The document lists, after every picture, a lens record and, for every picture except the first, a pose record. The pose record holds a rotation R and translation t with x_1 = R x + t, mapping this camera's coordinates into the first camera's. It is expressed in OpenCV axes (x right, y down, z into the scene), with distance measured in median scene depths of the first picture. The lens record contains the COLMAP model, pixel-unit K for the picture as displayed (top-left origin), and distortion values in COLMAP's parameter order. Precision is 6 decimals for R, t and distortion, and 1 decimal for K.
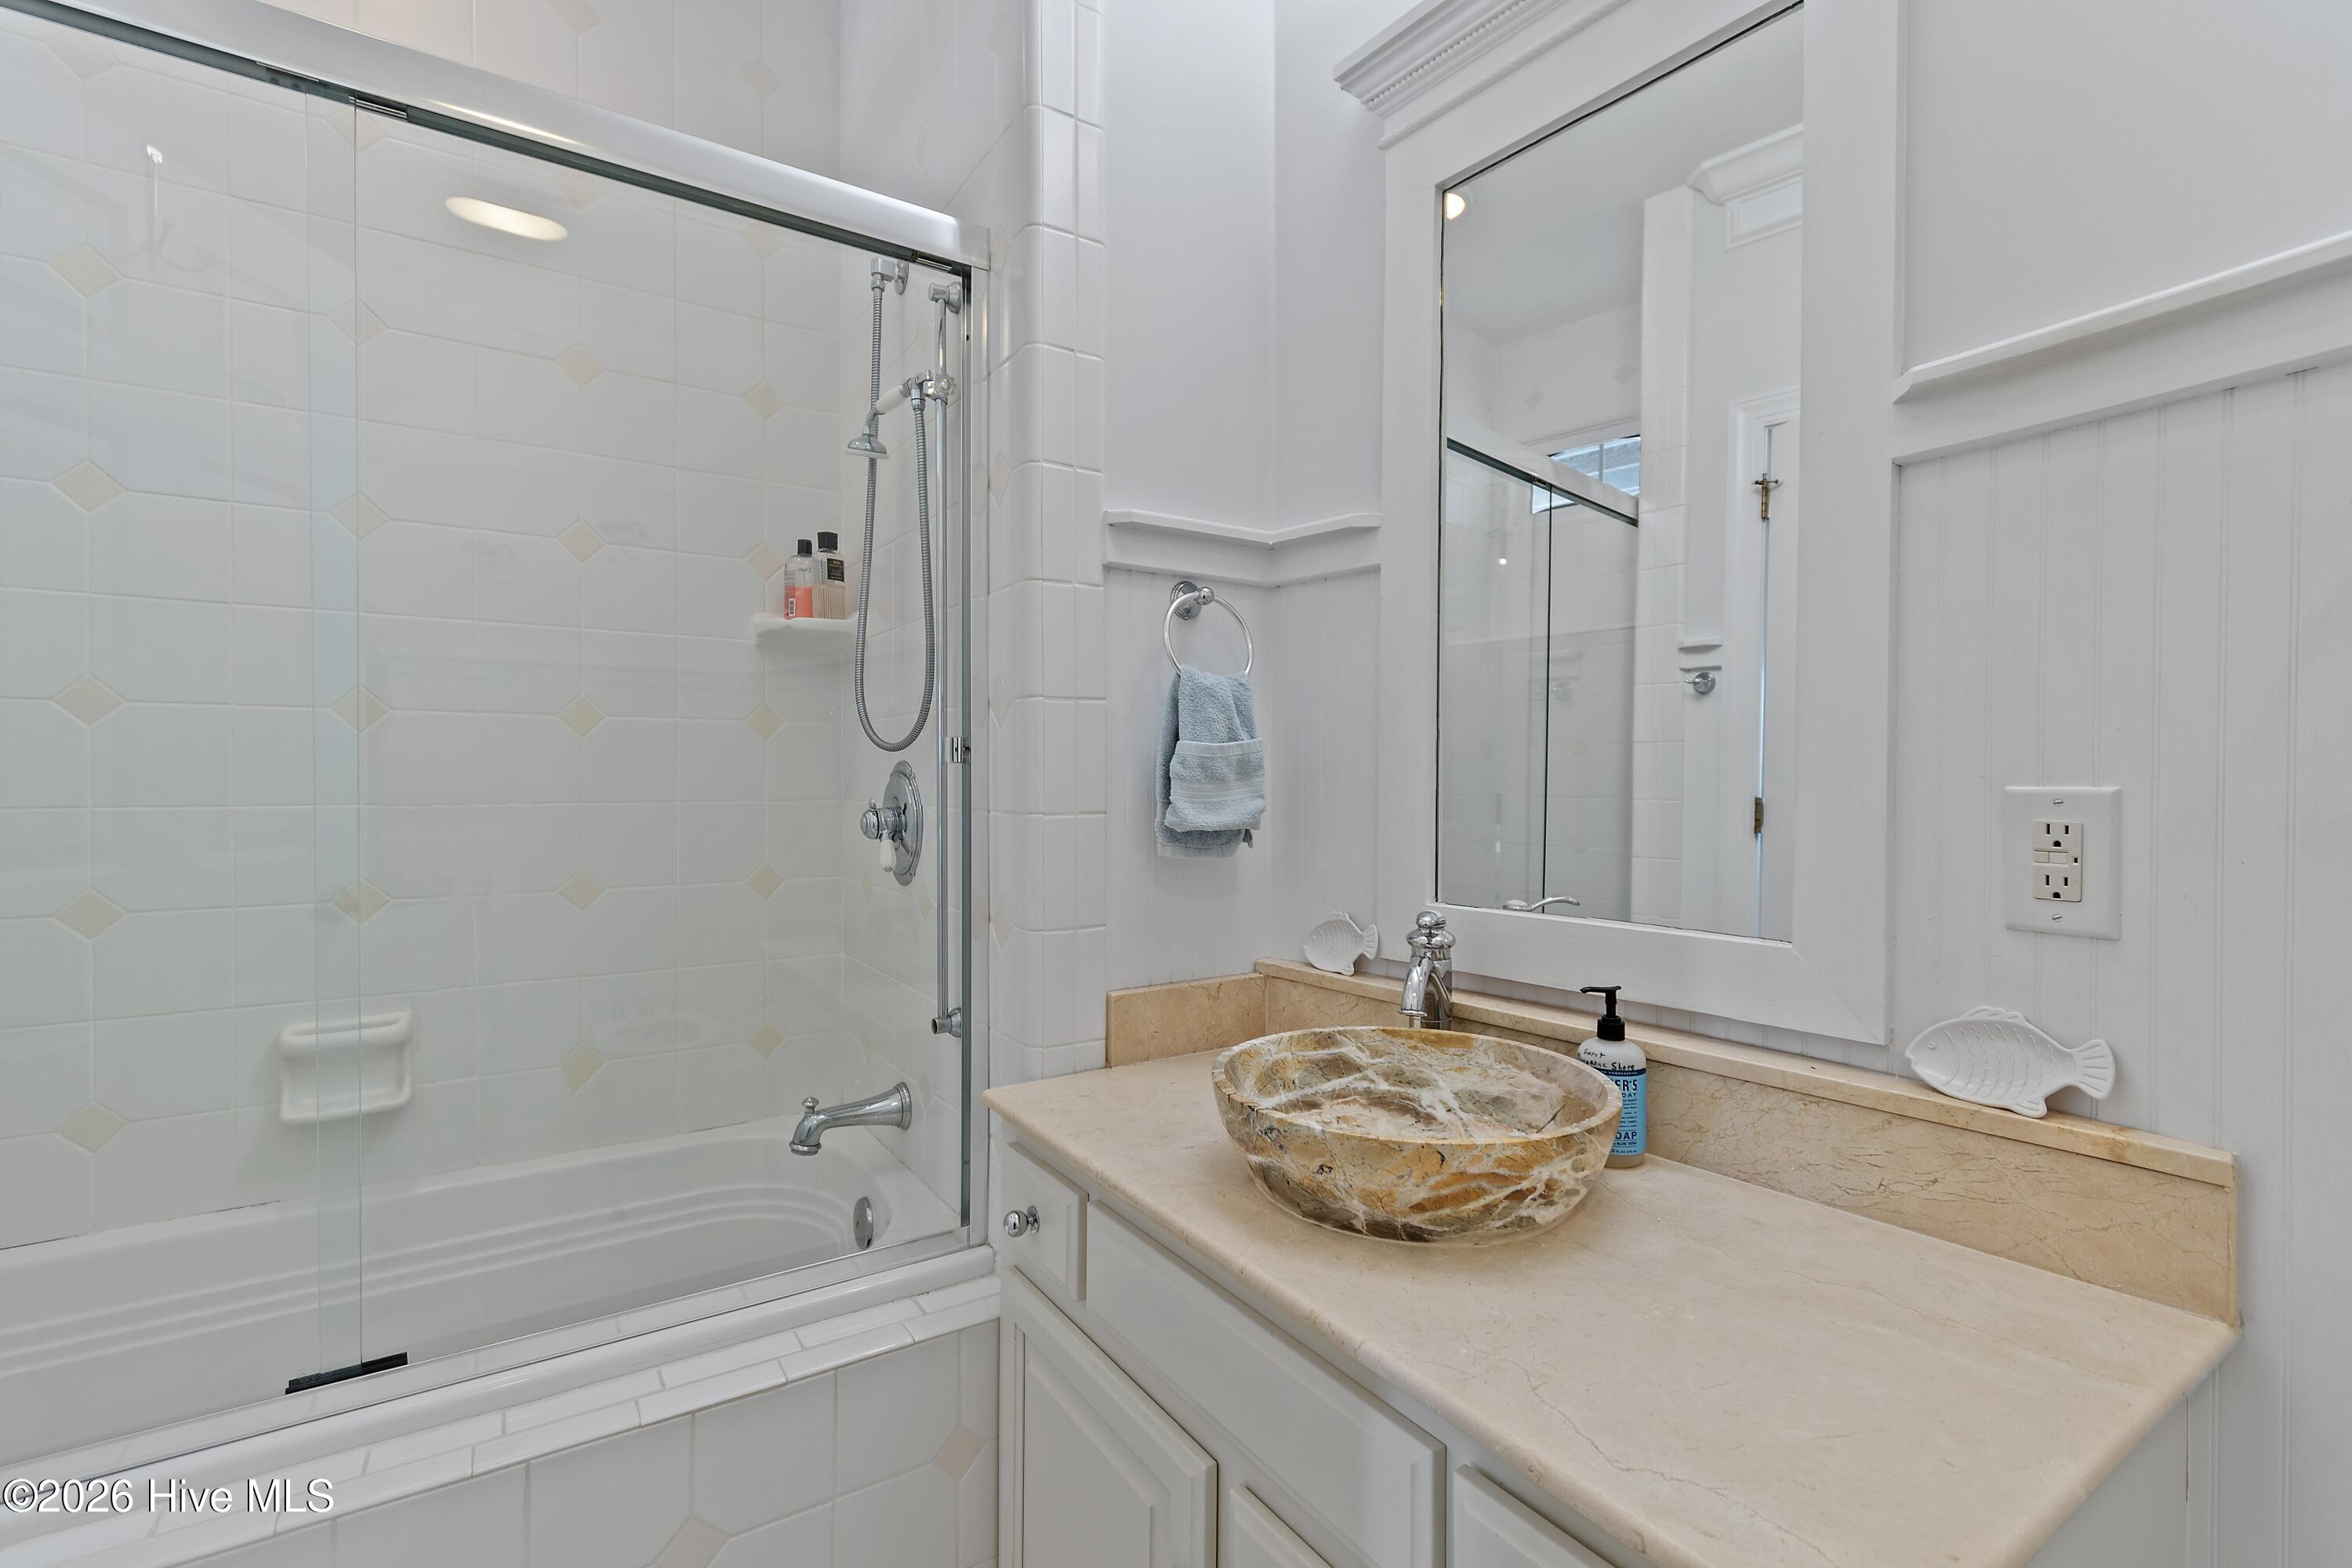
lens RADIAL K [[1038.3, 0, 1176.0], [0, 1038.3, 784.0], [0, 0, 1]] dist [0.004201, -0.000307]
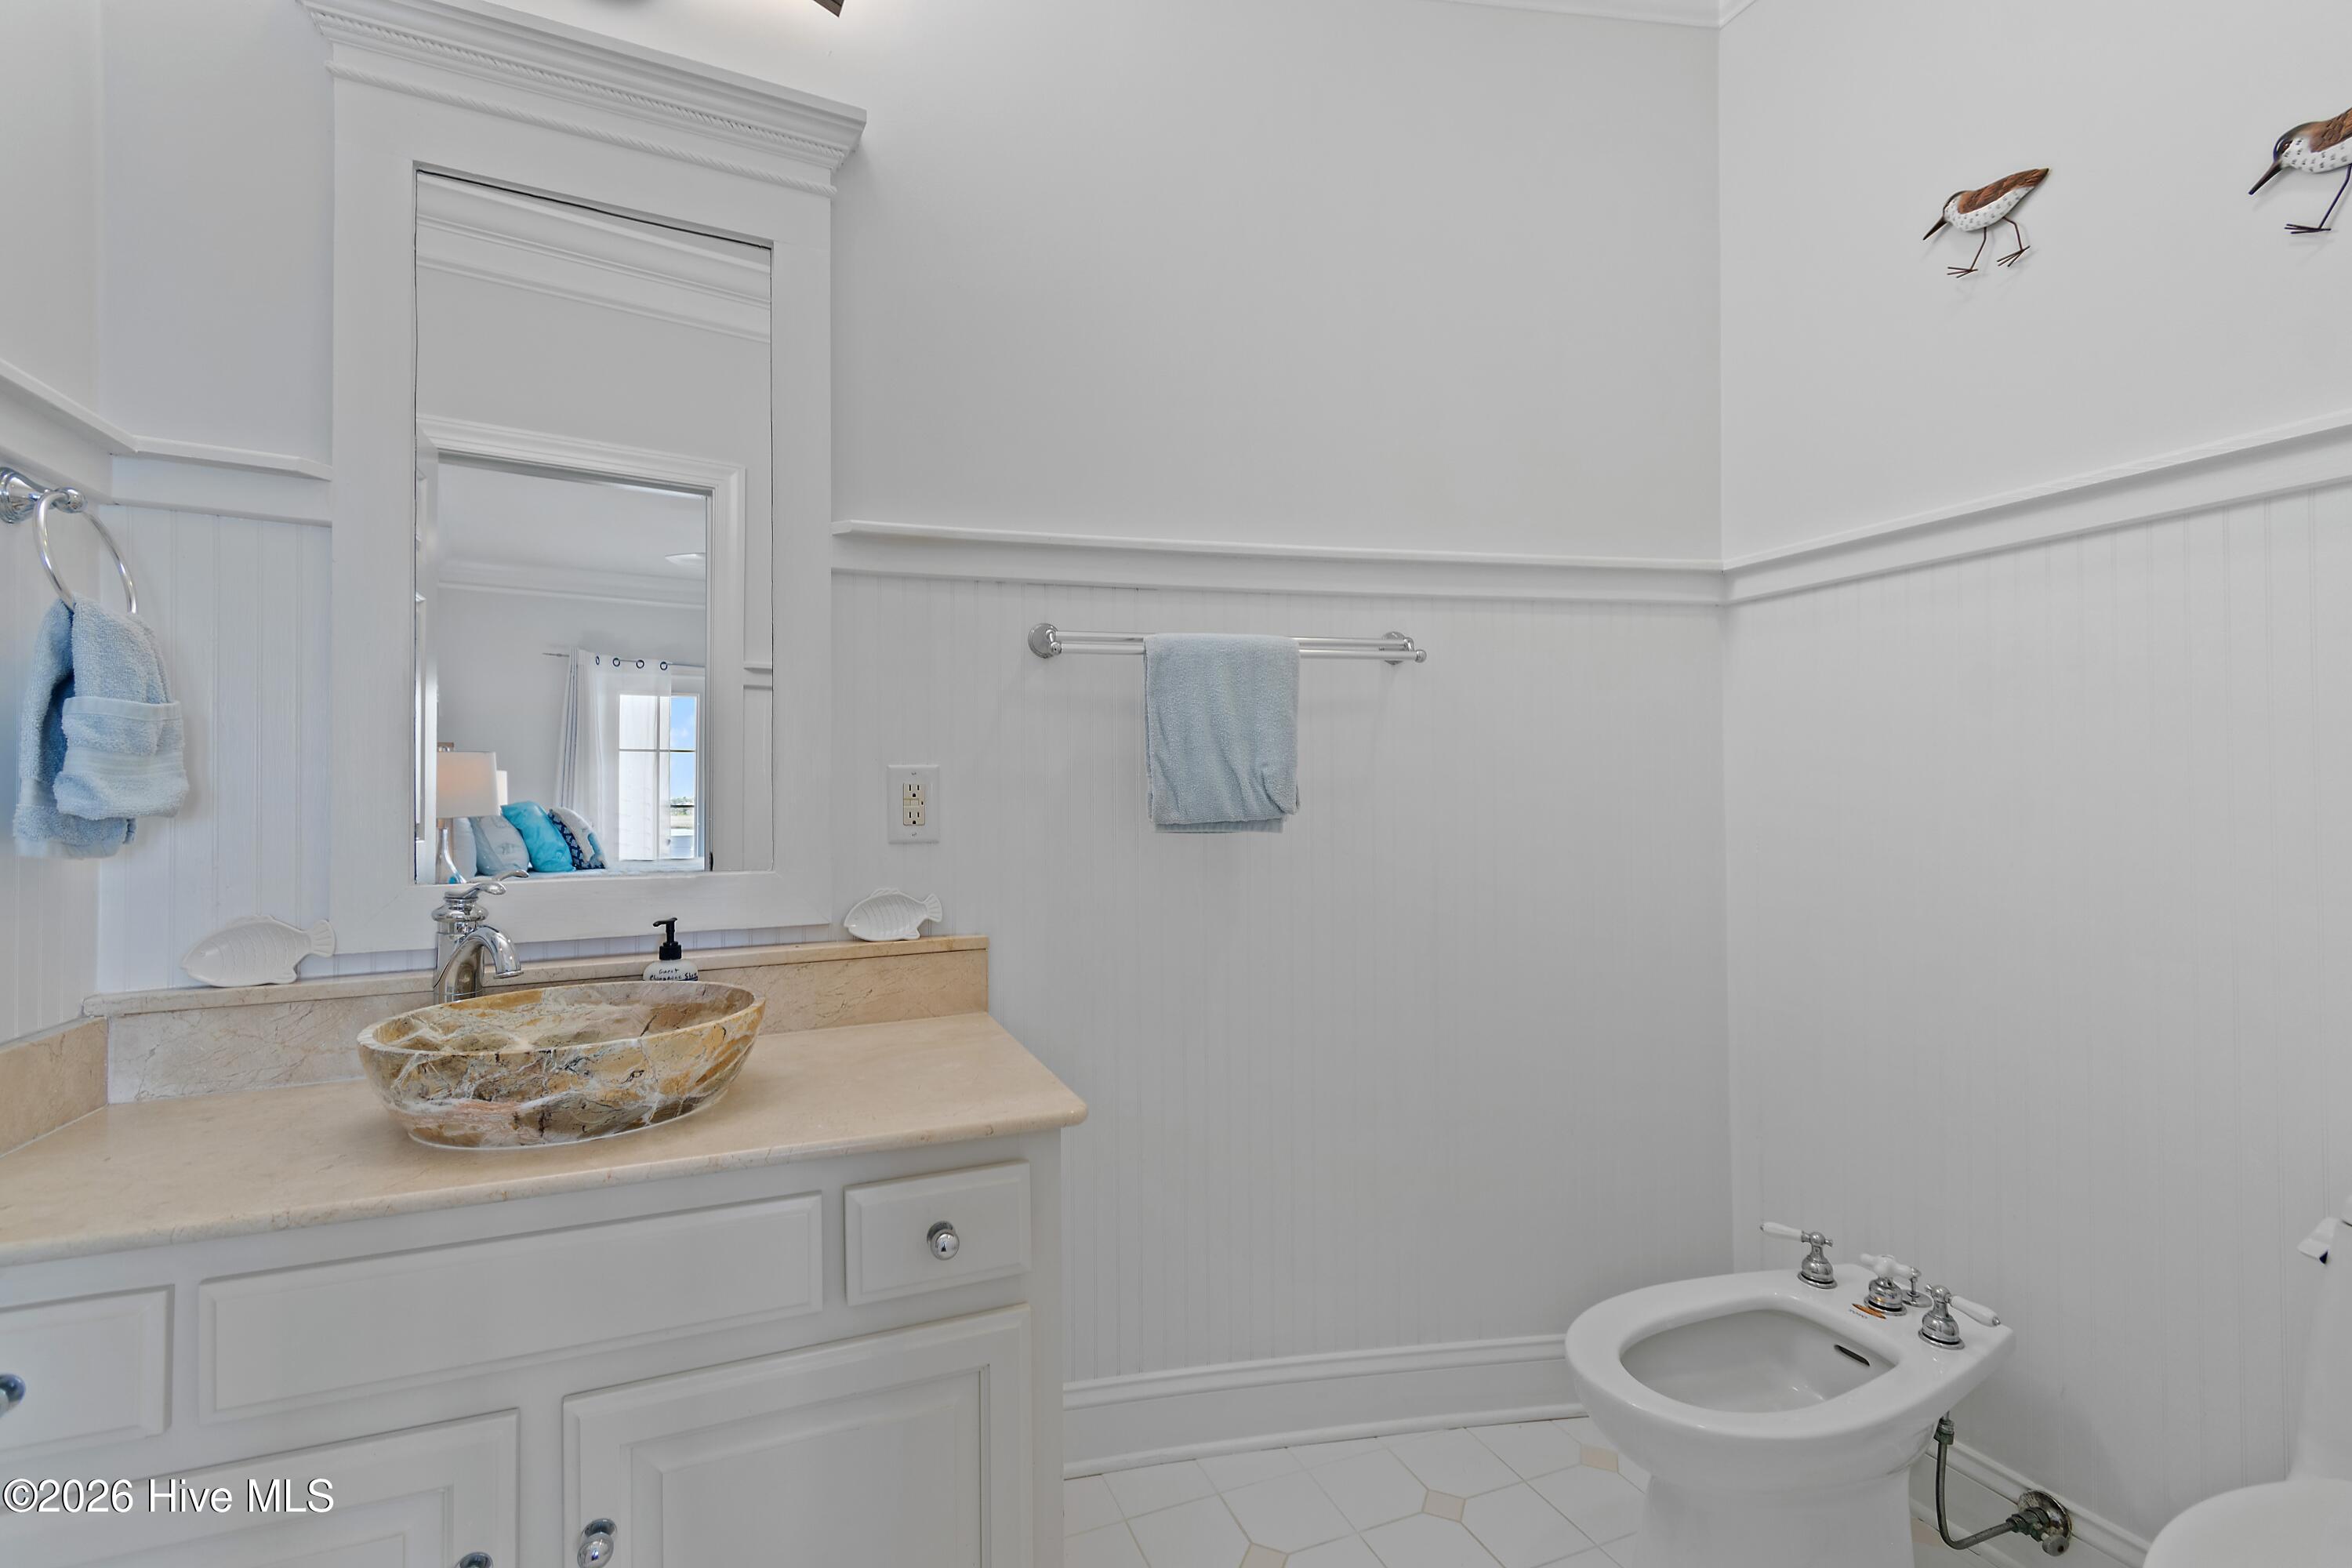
lens RADIAL K [[1038.3, 0, 1176.0], [0, 1038.3, 784.0], [0, 0, 1]] dist [0.004201, -0.000307]
pose [[0.184882, 0.008168, 0.982727, -0.758953], [0.015498, 0.999817, -0.011226, 0.053721], [-0.982638, 0.017306, 0.184722, 0.146688]]
